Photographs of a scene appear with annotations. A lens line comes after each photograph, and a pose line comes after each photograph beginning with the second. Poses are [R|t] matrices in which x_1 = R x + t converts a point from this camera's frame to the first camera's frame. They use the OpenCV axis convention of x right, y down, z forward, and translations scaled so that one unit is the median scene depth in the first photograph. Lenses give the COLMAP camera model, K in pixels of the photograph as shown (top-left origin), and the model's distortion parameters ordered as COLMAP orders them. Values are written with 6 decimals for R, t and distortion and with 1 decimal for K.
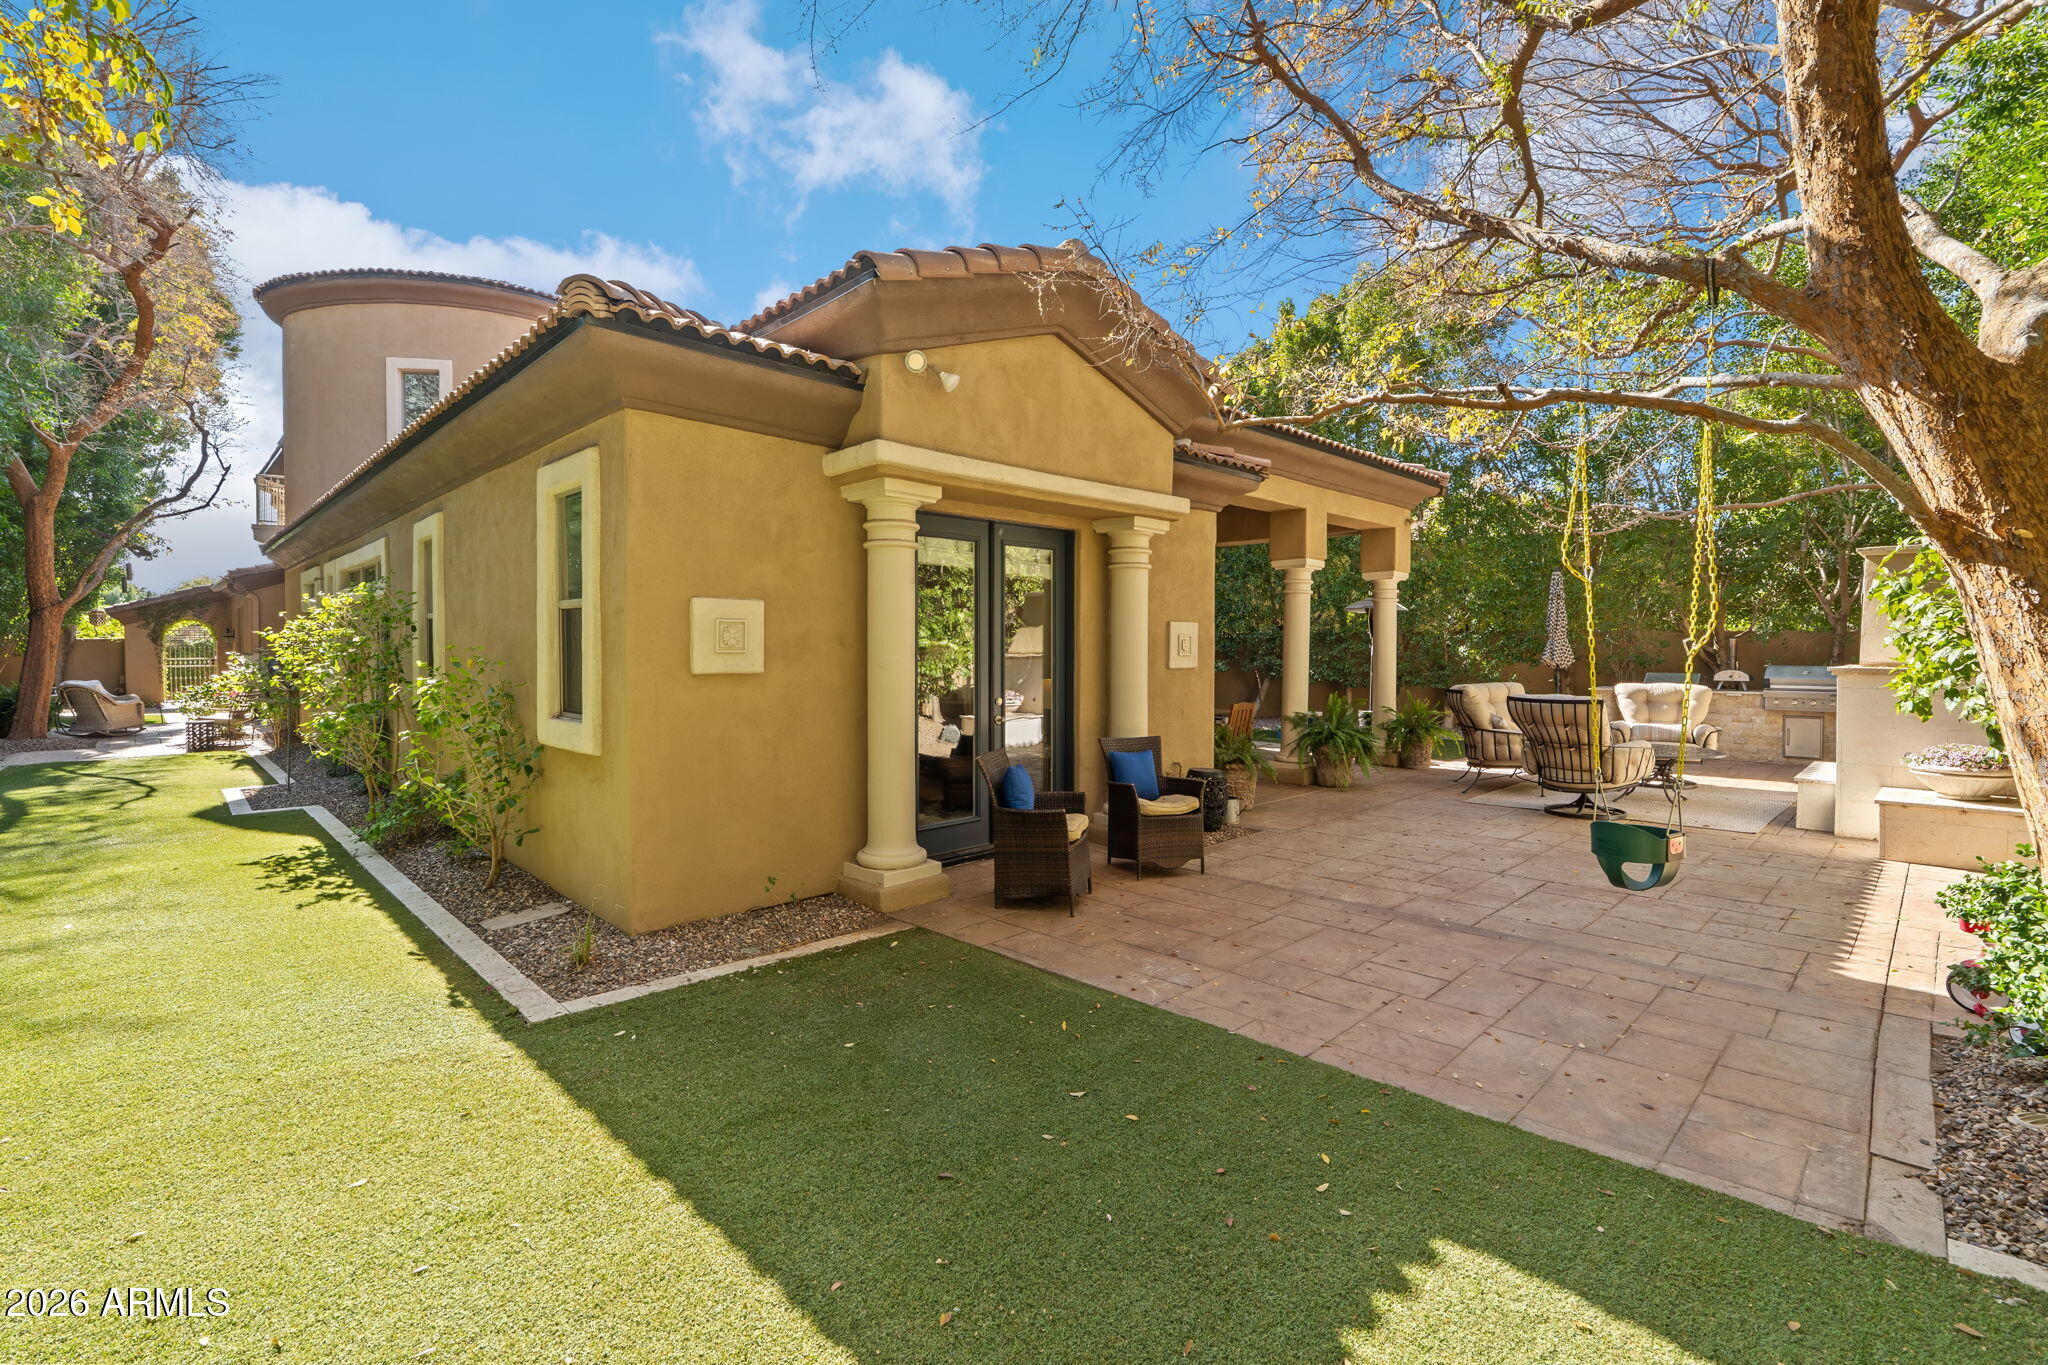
lens RADIAL K [[905.2, 0, 1027.3], [0, 905.2, 672.6], [0, 0, 1]] dist [-0.003916, 0.000379]
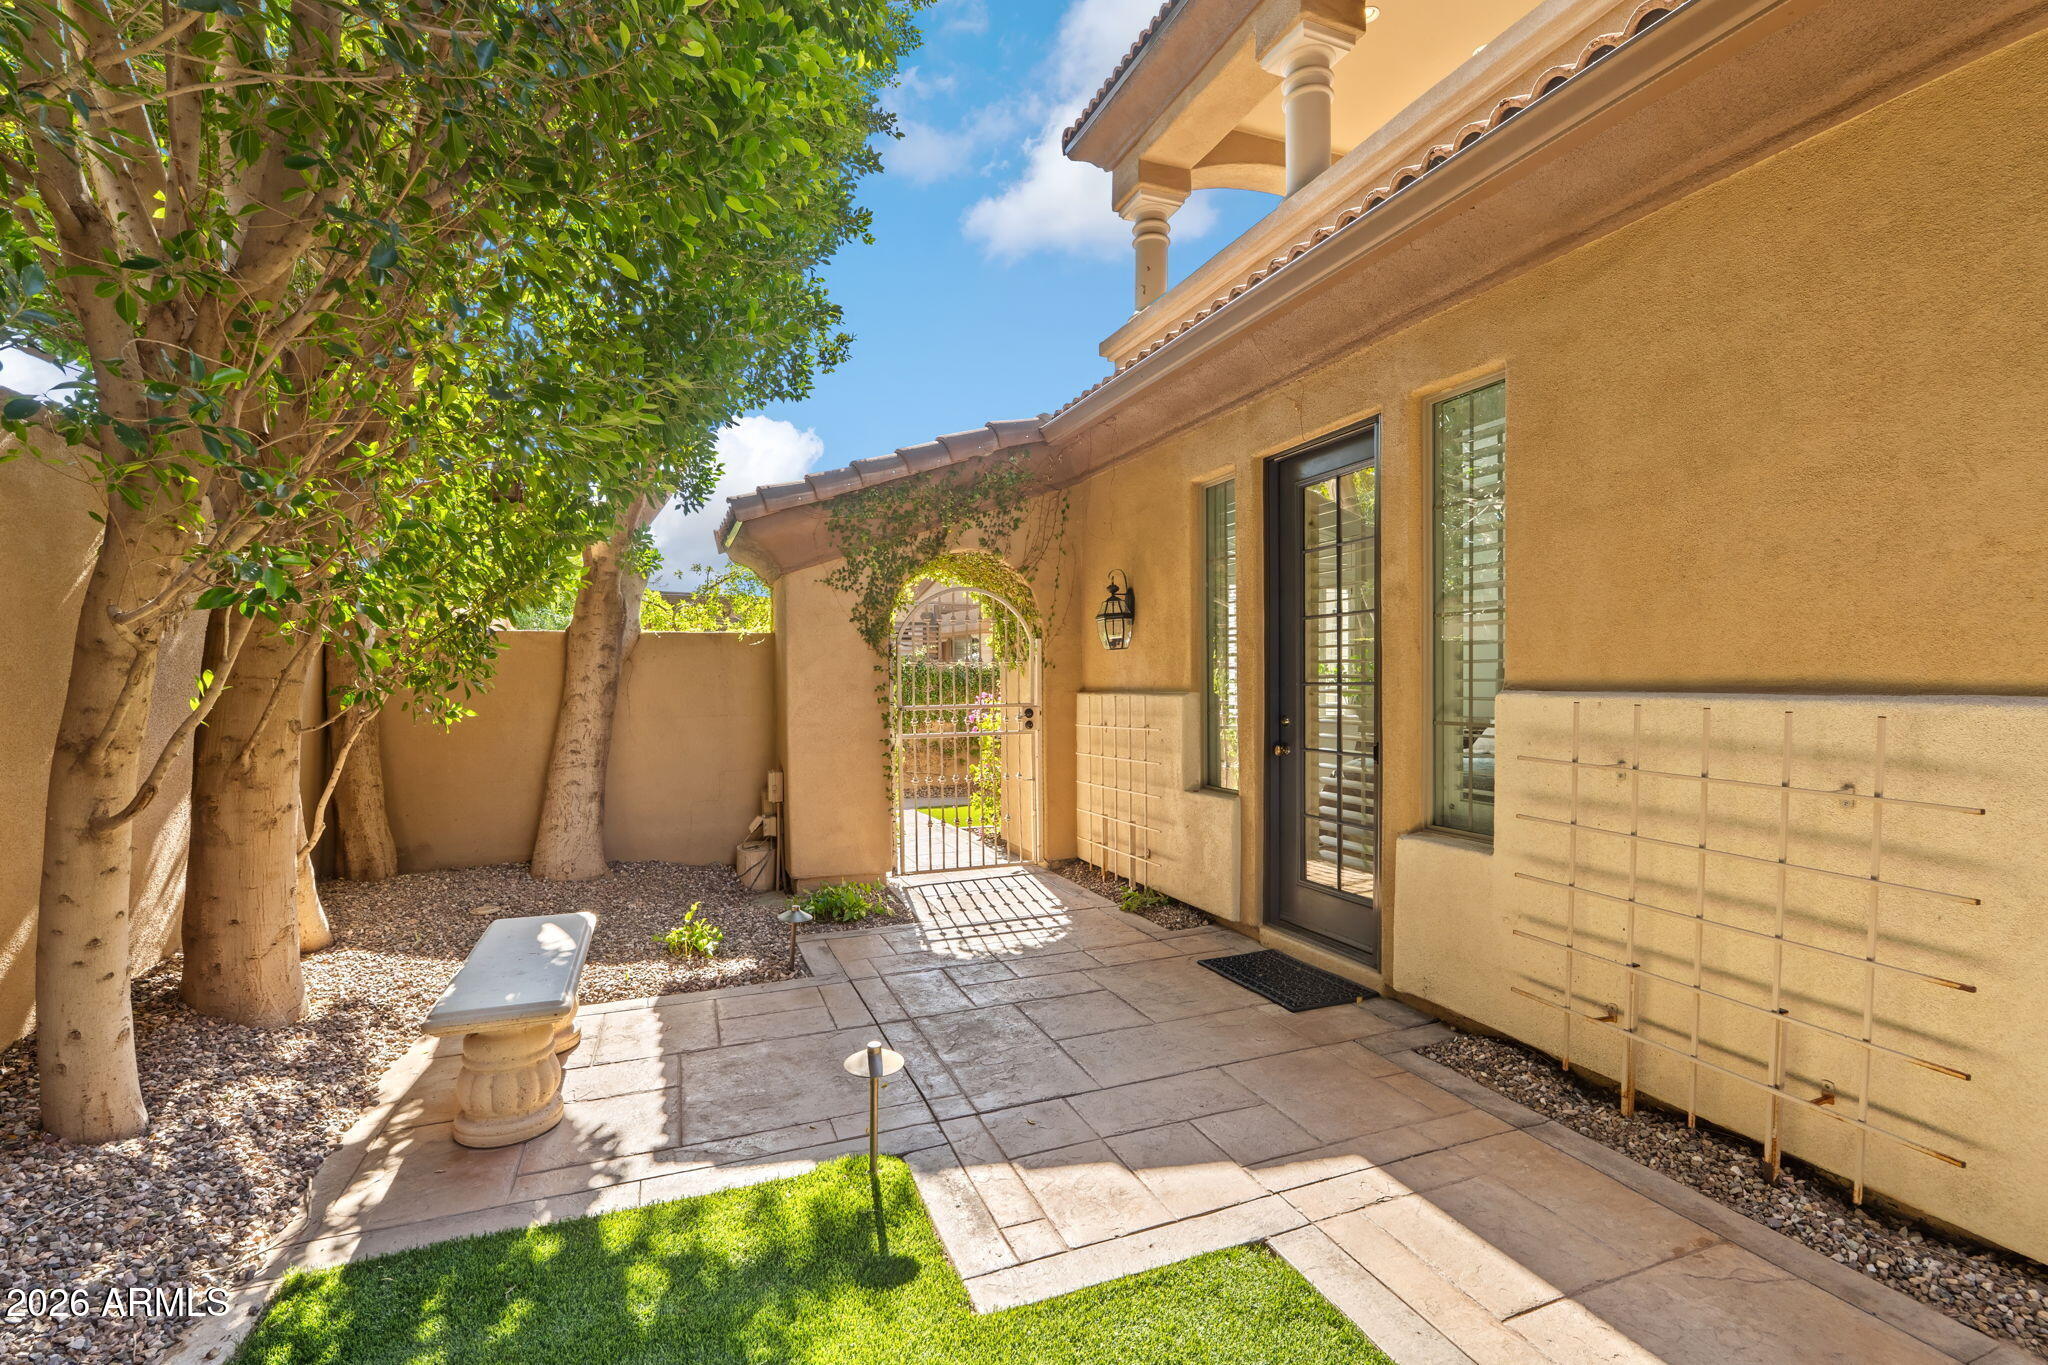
lens RADIAL K [[956.9, 0, 1037.3], [0, 956.9, 684.6], [0, 0, 1]] dist [-0.009187, 0.002165]
pose [[0.920297, -0.002744, -0.391212, -0.819716], [-0.000782, 0.999961, -0.008853, -0.019145], [0.391220, 0.008454, 0.920258, 0.770581]]
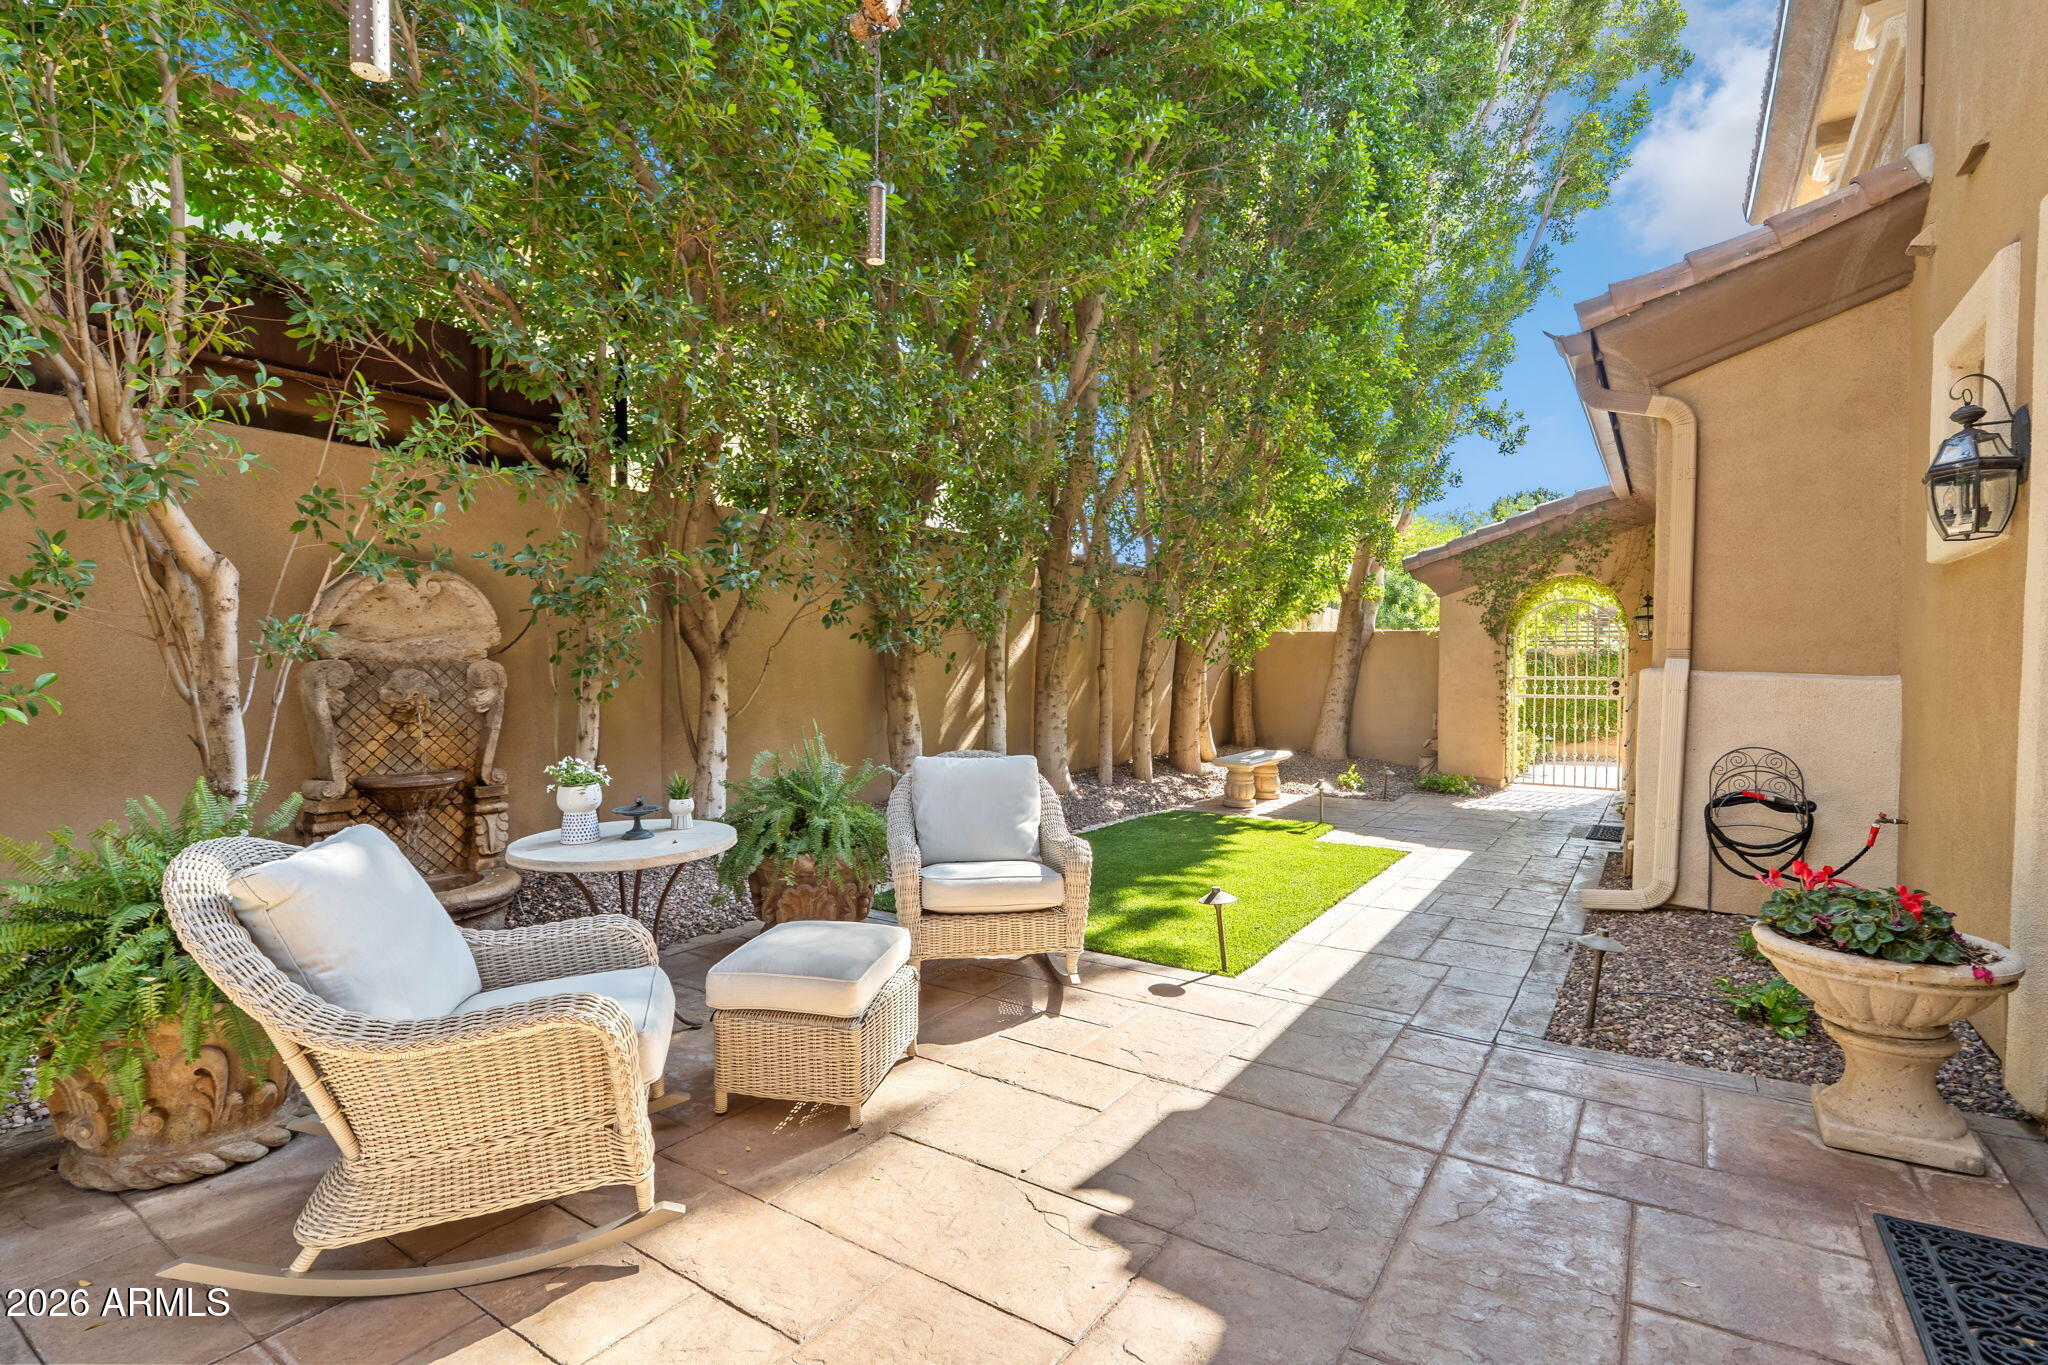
lens RADIAL K [[956.9, 0, 1025.8], [0, 956.9, 680.5], [0, 0, 1]] dist [-0.009187, 0.002165]
pose [[0.212776, 0.026470, -0.976742, -0.581837], [-0.023466, 0.999483, 0.021975, -0.017630], [0.976819, 0.018244, 0.213287, 0.695895]]
